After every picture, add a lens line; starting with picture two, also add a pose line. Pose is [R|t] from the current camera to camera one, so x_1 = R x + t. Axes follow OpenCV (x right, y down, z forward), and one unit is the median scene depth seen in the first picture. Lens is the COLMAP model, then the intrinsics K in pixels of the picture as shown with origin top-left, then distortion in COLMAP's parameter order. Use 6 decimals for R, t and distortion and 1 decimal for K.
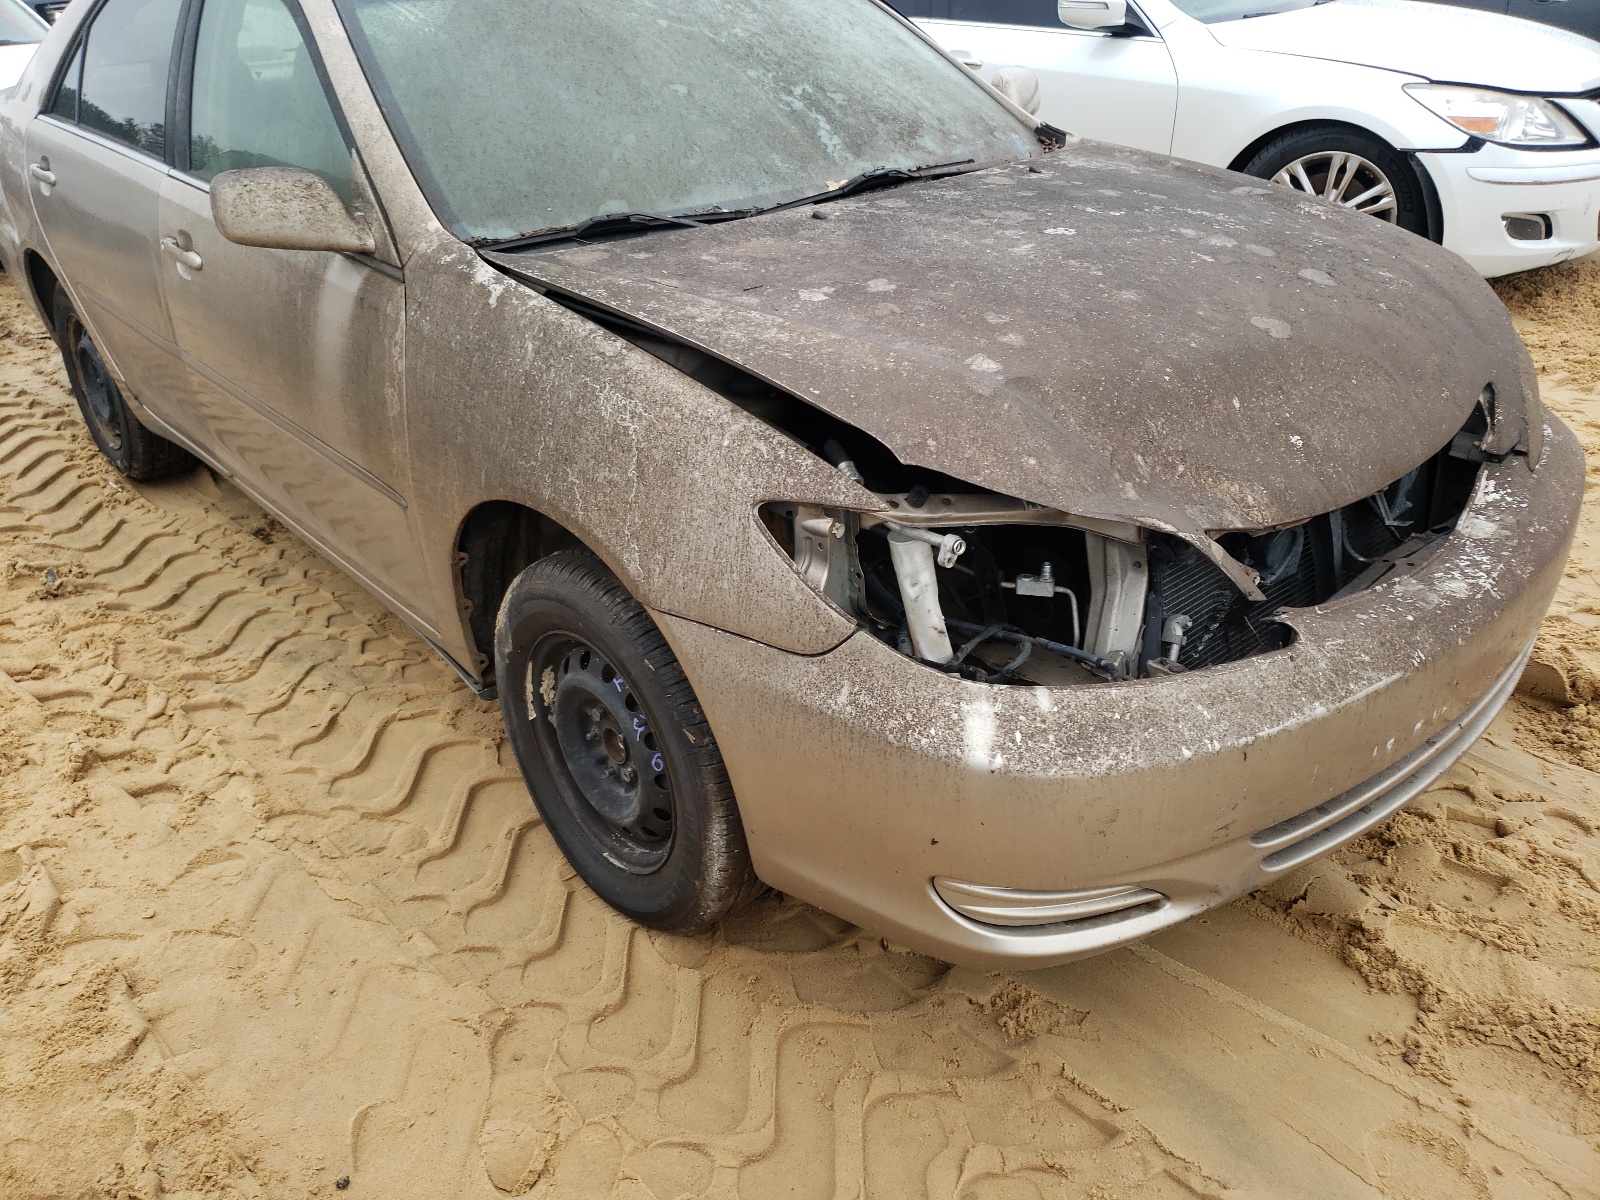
lens RADIAL K [[1265.9, 0, 798.8], [0, 1265.9, 573.9], [0, 0, 1]] dist [0.010429, -0.005032]
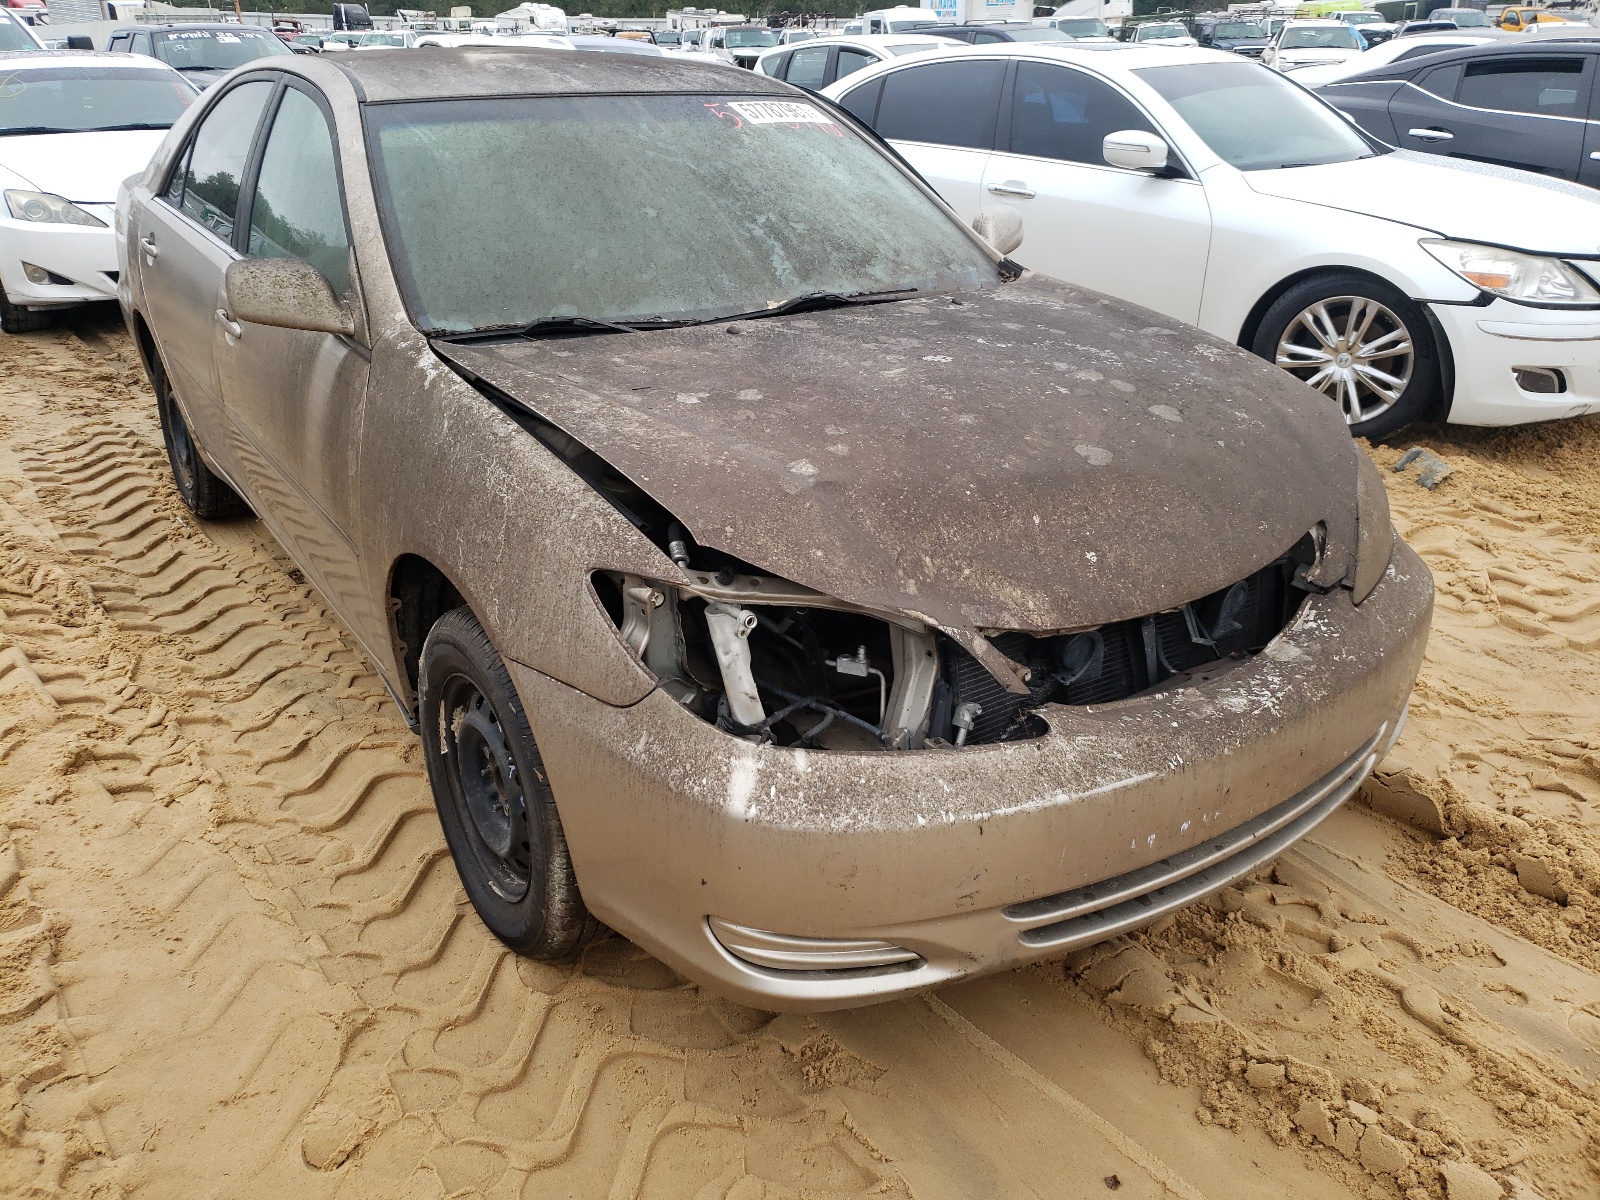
lens RADIAL K [[1238.3, 0, 816.5], [0, 1238.3, 554.5], [0, 0, 1]] dist [0.096571, -0.191082]
pose [[0.993310, 0.079883, -0.083392, 0.201555], [-0.086799, 0.992770, -0.082901, 0.004123], [0.076167, 0.089585, 0.993062, -0.088654]]
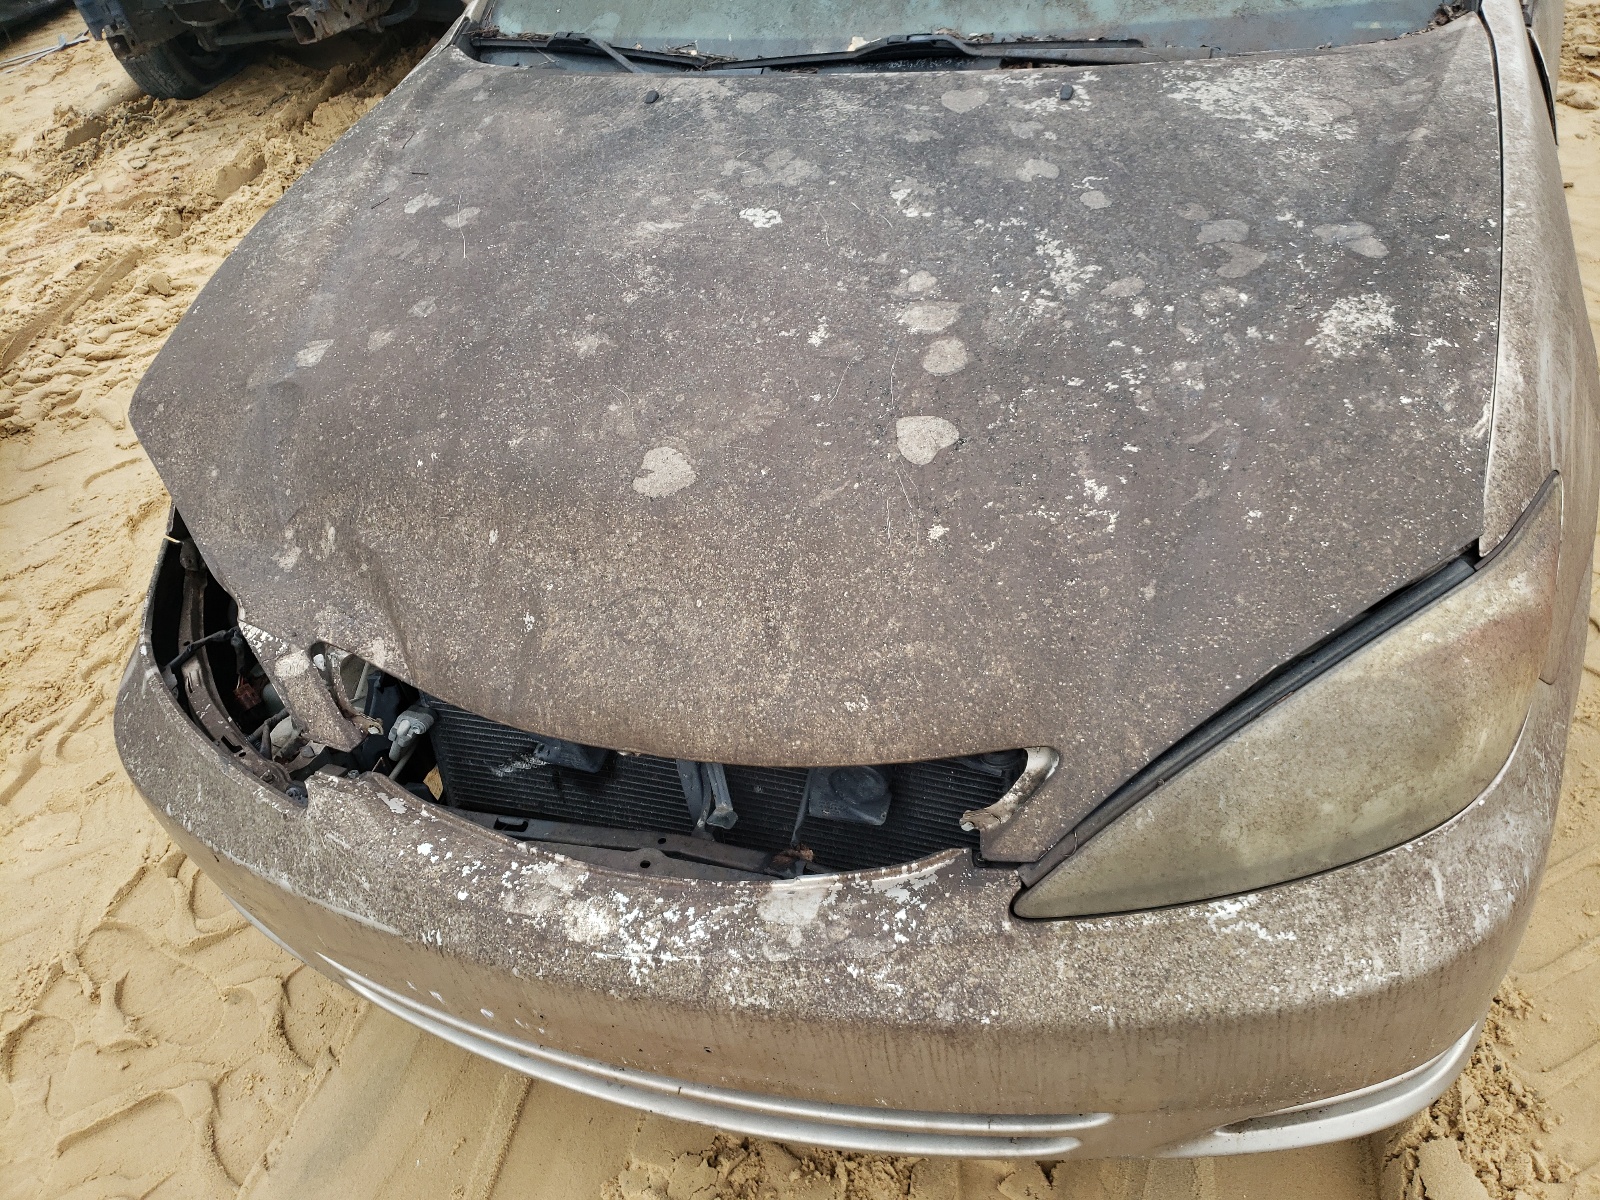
lens RADIAL K [[1260.7, 0, 806.8], [0, 1260.7, 581.4], [0, 0, 1]] dist [0.057860, -0.065464]
pose [[0.524726, 0.530787, -0.665528, 0.796069], [-0.290061, 0.846503, 0.446428, -0.417765], [0.800330, -0.041209, 0.598143, 0.575269]]
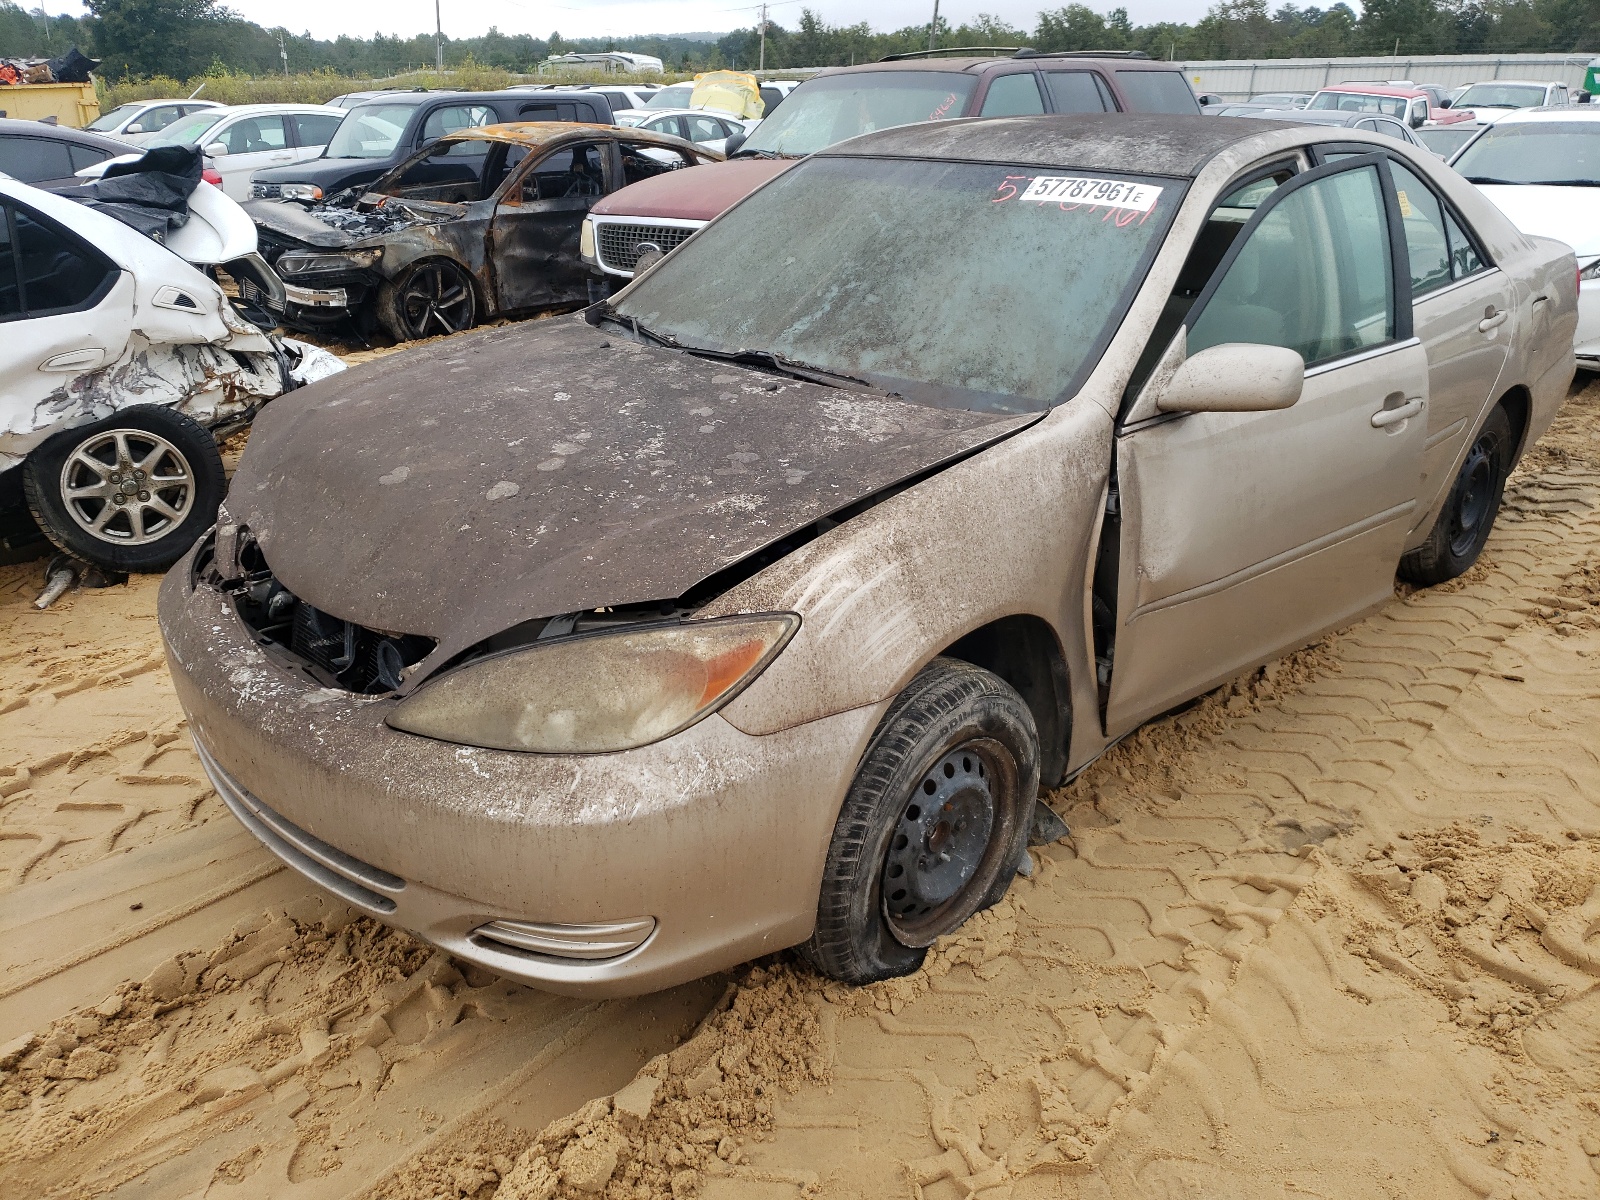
lens RADIAL K [[1238.3, 0, 816.5], [0, 1238.3, 554.5], [0, 0, 1]] dist [0.096571, -0.191082]
pose [[0.067523, 0.386622, -0.919763, 1.411322], [-0.459400, 0.830376, 0.315322, -0.640197], [0.885659, 0.401247, 0.233683, 0.984016]]
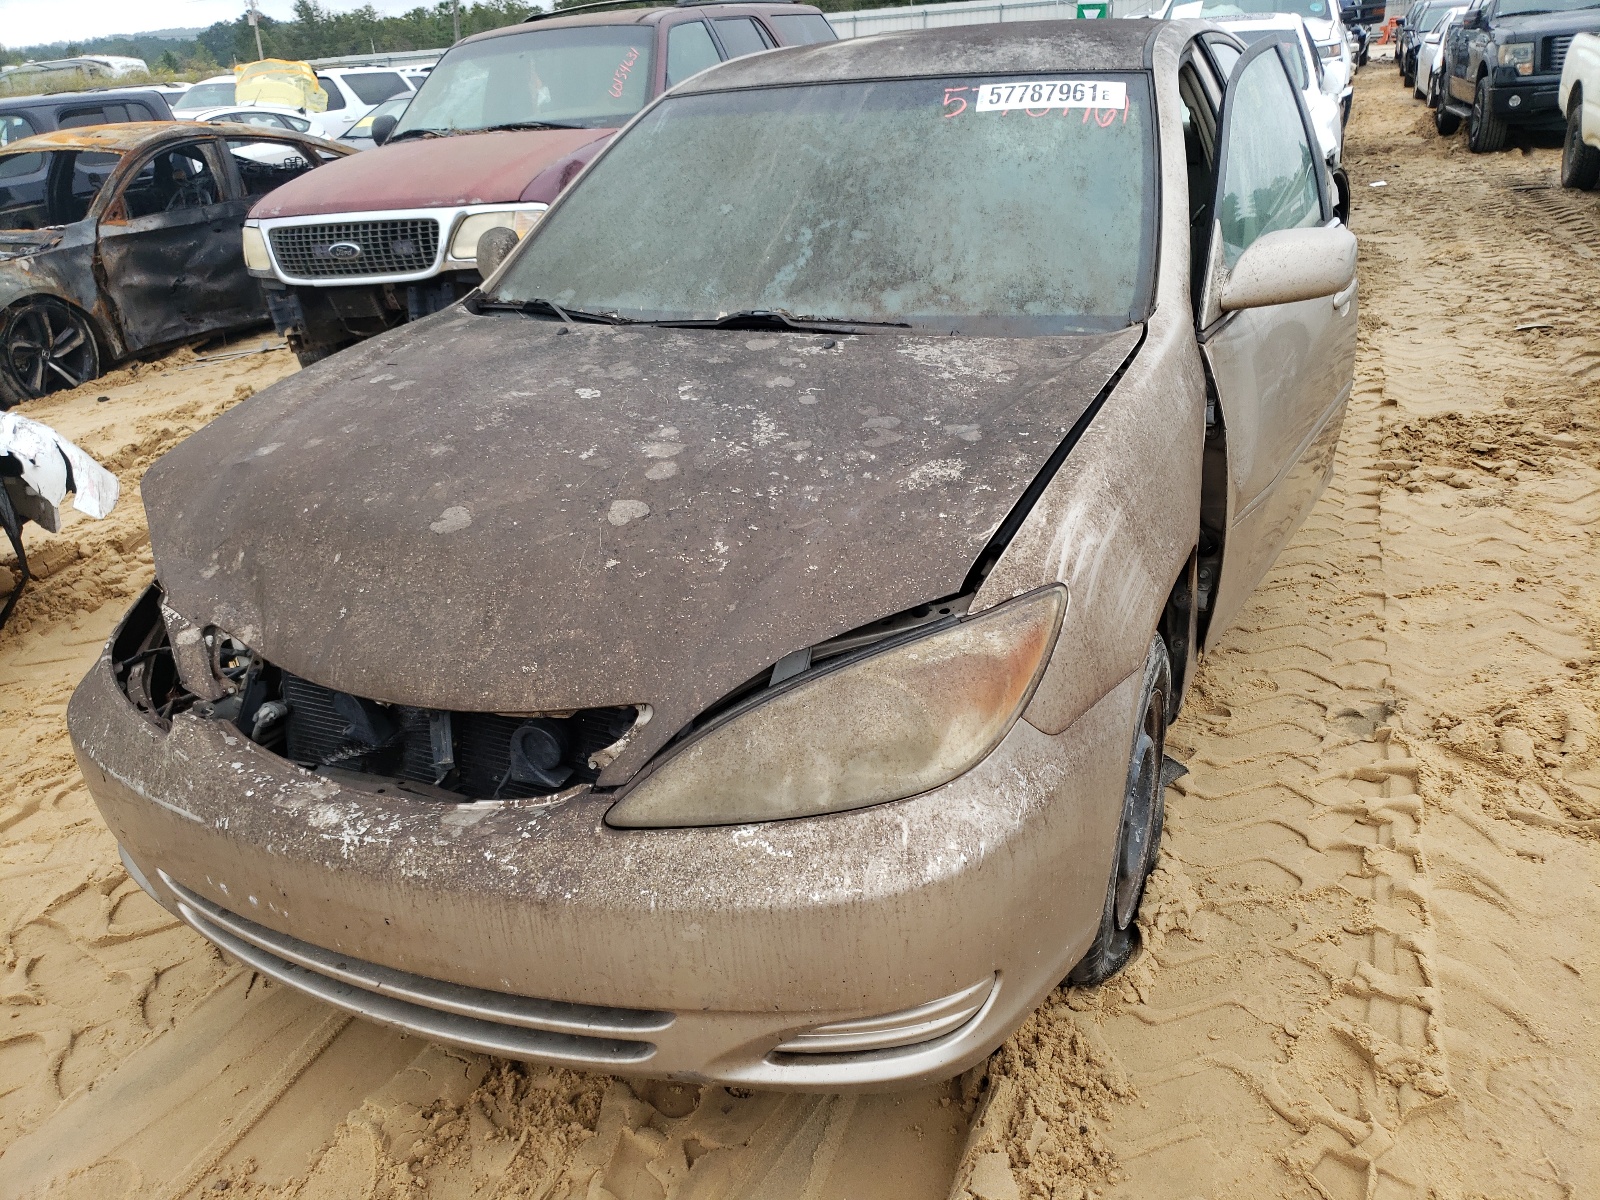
lens RADIAL K [[1268.8, 0, 800.0], [0, 1268.8, 600.0], [0, 0, 1]] dist [0.002289, 0.014526]
pose [[0.395045, 0.379451, -0.836634, 1.181279], [-0.369914, 0.899319, 0.233214, -0.416460], [0.840894, 0.217352, 0.495635, 0.662729]]
